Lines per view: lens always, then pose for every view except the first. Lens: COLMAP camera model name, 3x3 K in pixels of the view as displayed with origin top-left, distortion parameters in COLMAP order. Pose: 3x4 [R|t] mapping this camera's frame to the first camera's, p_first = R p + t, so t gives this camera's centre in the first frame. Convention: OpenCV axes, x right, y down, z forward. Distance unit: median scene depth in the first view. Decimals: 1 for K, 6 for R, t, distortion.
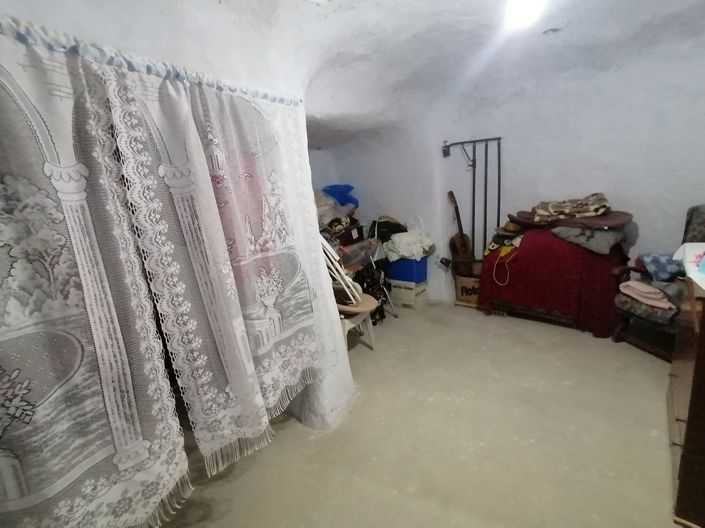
lens RADIAL K [[355.0, 0, 352.9], [0, 355.0, 266.7], [0, 0, 1]] dist [0.078391, -0.026002]
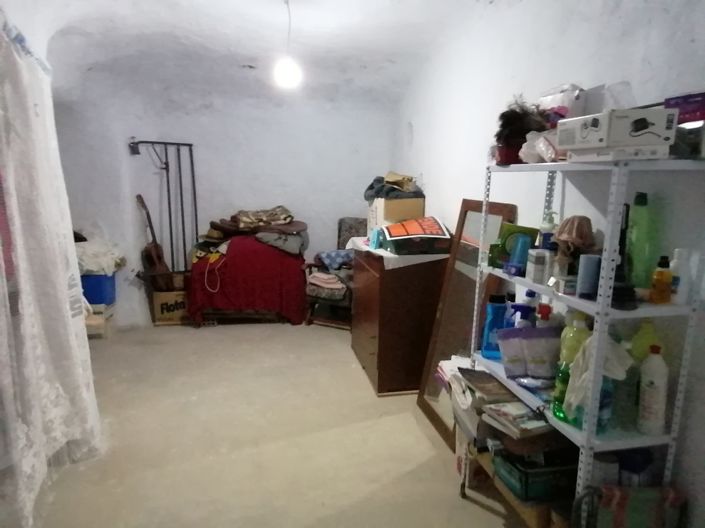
lens RADIAL K [[424.4, 0, 363.1], [0, 424.4, 264.2], [0, 0, 1]] dist [0.023166, 0.000451]
pose [[0.658466, -0.050717, 0.750899, -0.192123], [0.103223, 0.994384, -0.023354, 0.045705], [-0.745498, 0.092888, 0.660004, -0.084667]]
